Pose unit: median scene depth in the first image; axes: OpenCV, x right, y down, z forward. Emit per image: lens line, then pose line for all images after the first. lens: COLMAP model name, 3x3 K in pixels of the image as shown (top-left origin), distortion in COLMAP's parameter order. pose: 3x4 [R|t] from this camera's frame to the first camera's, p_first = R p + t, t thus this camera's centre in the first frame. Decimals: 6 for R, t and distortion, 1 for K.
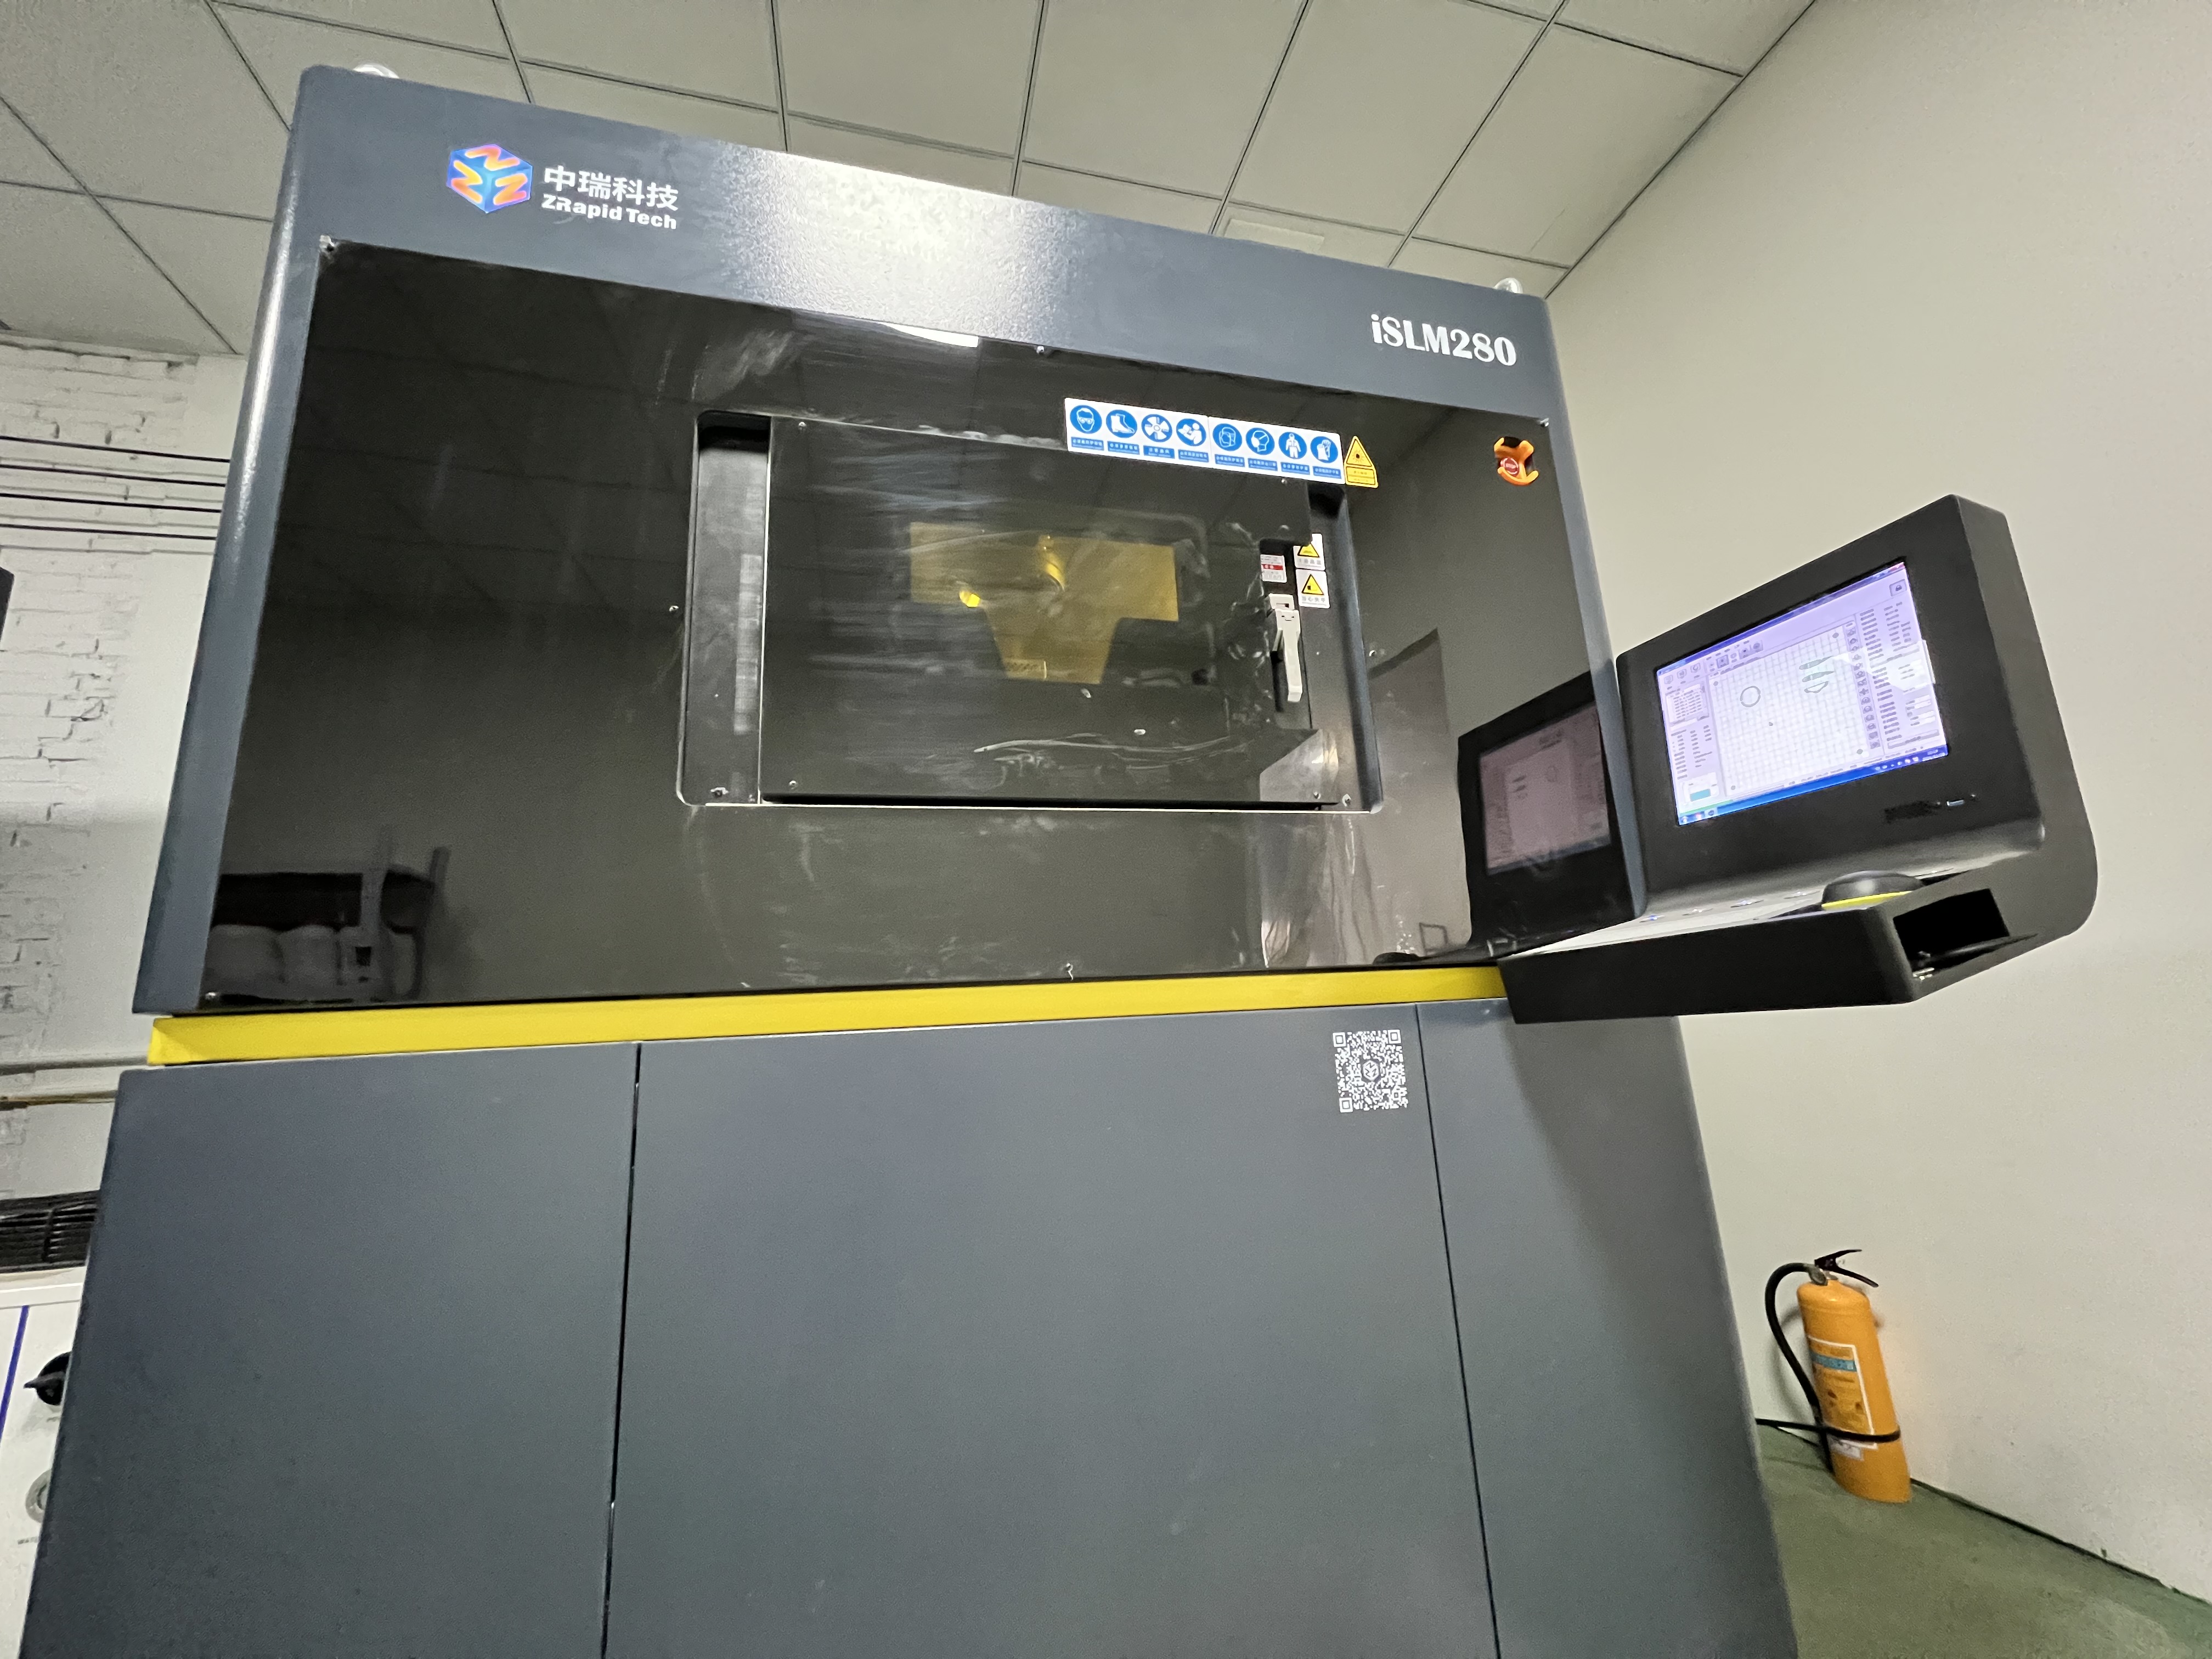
lens RADIAL K [[882.8, 0, 1100.8], [0, 882.8, 838.2], [0, 0, 1]] dist [-0.004152, -0.000304]
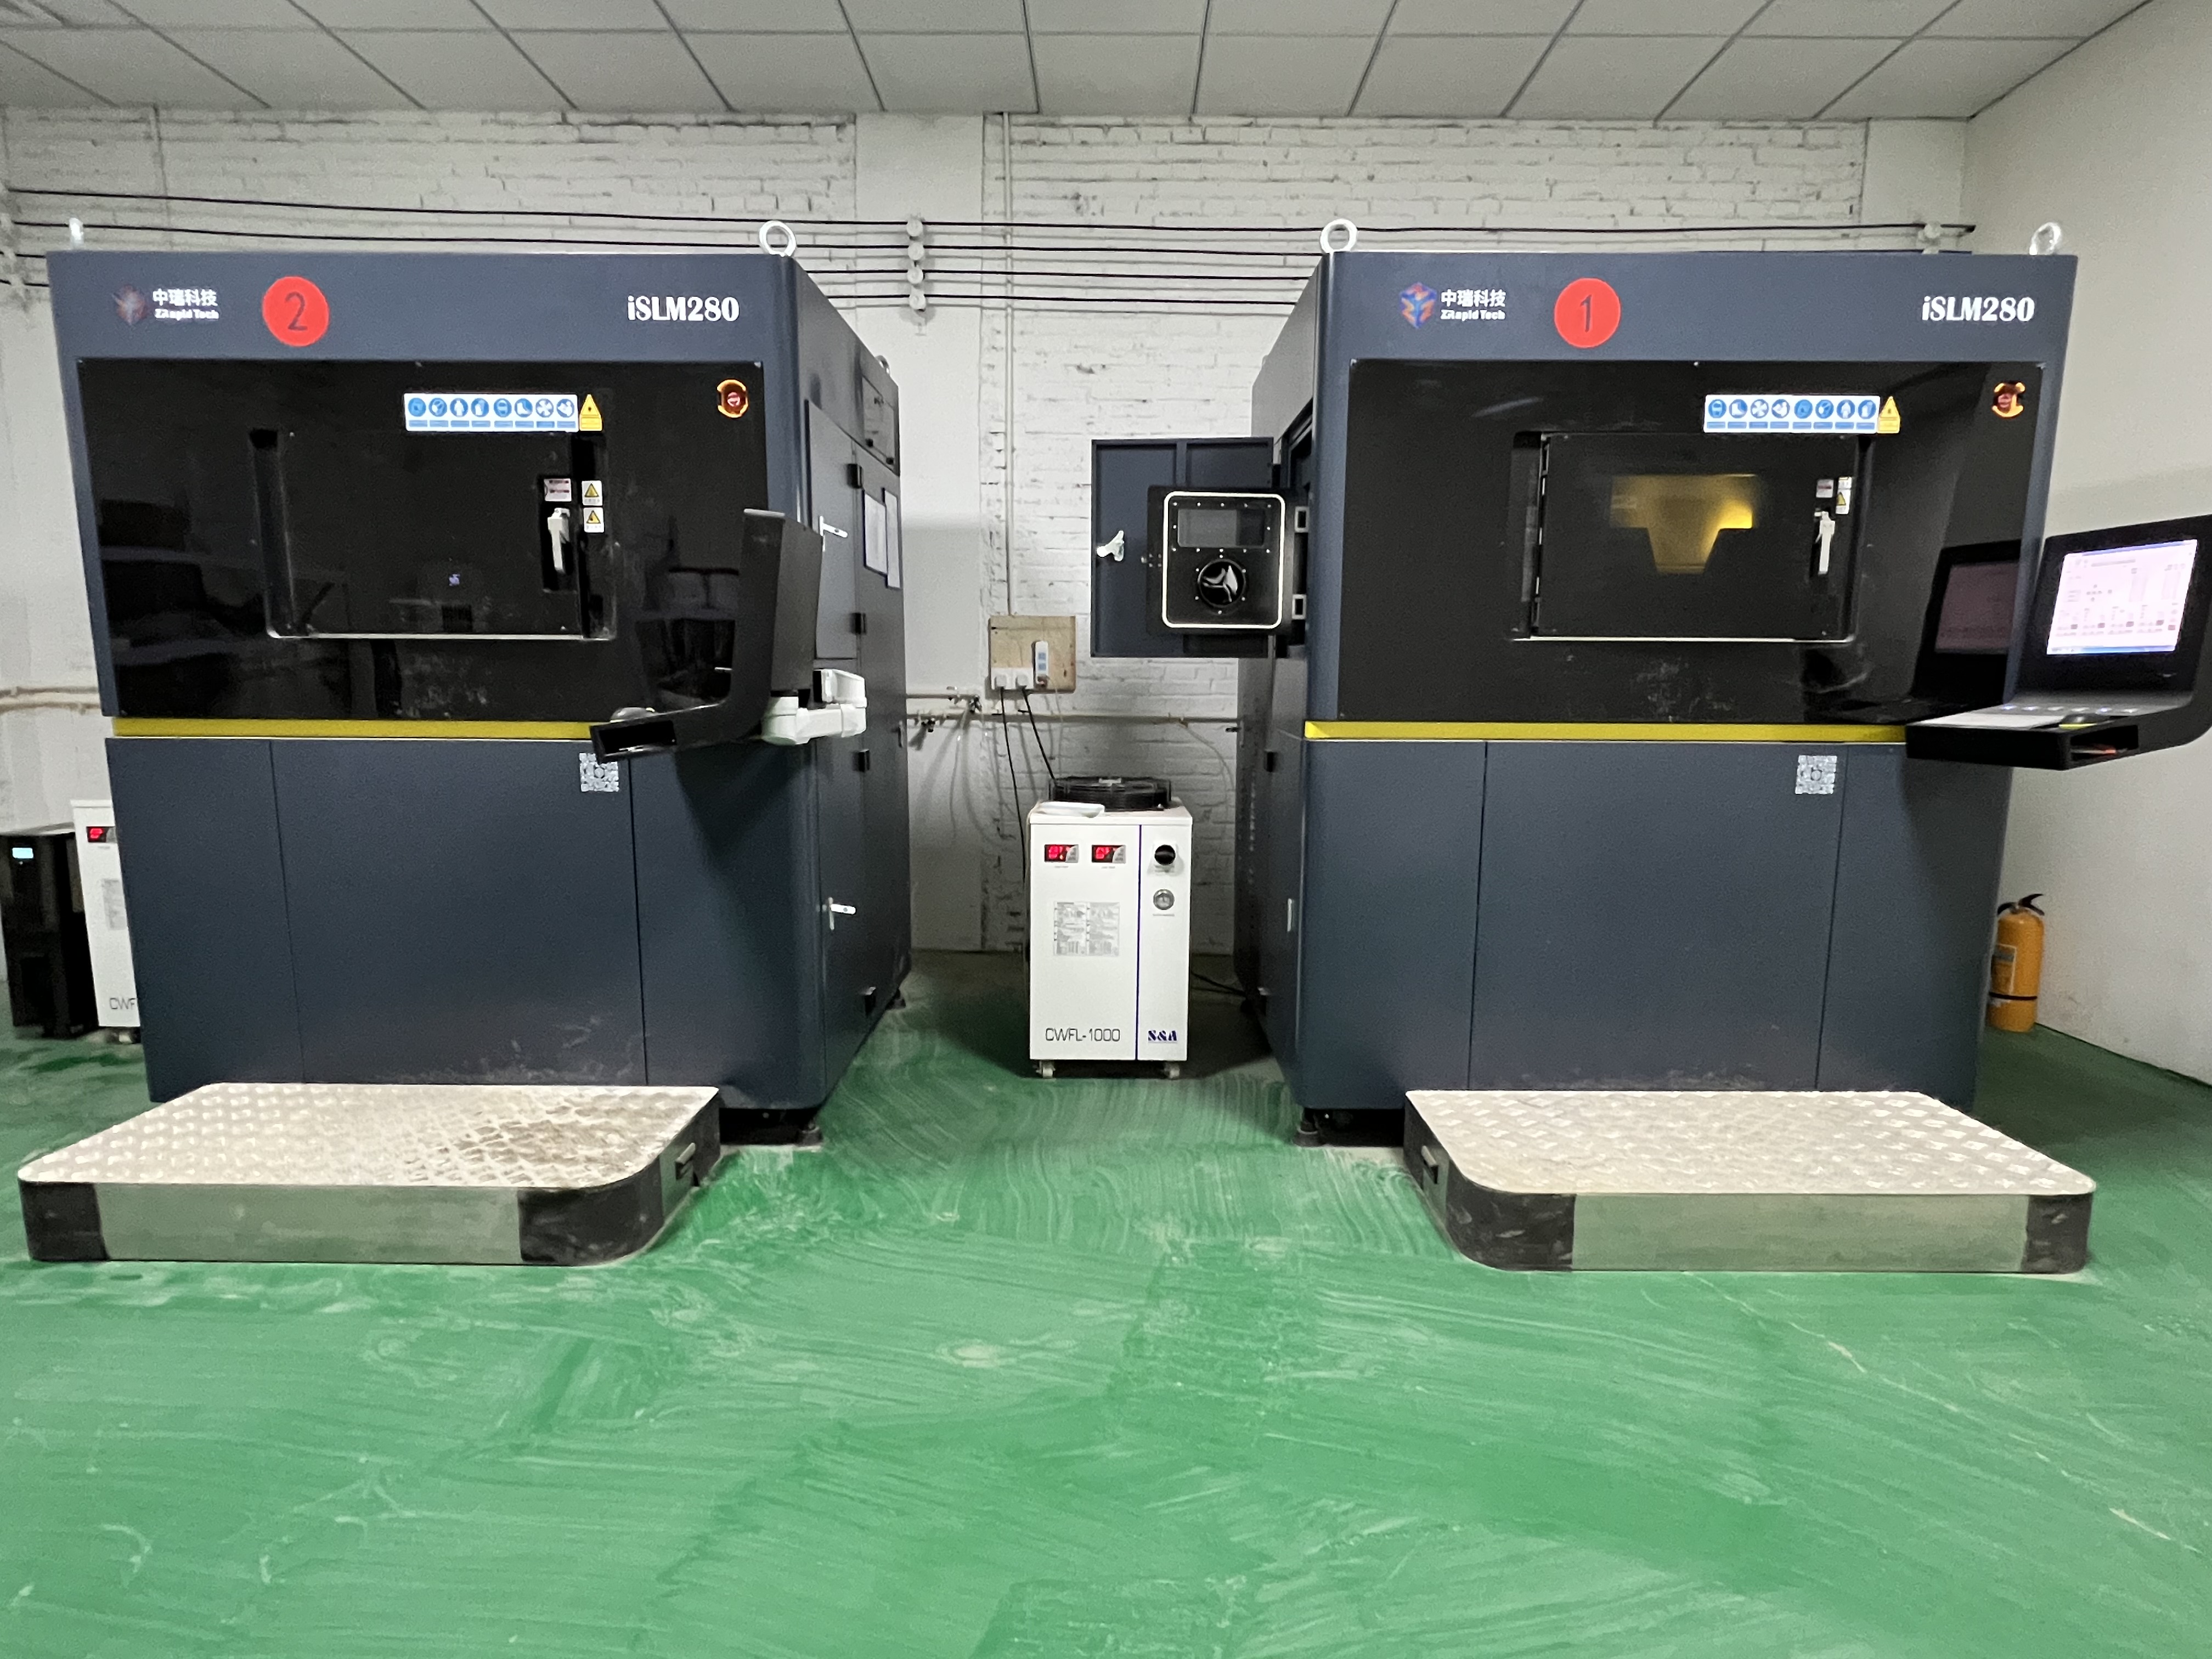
lens RADIAL K [[1165.5, 0, 1108.5], [0, 1165.5, 836.6], [0, 0, 1]] dist [-0.006788, -0.000308]
pose [[0.964170, 0.096972, -0.246925, -0.511282], [-0.002469, 0.934035, 0.357172, -0.481616], [0.265273, -0.343765, 0.900808, -1.638397]]
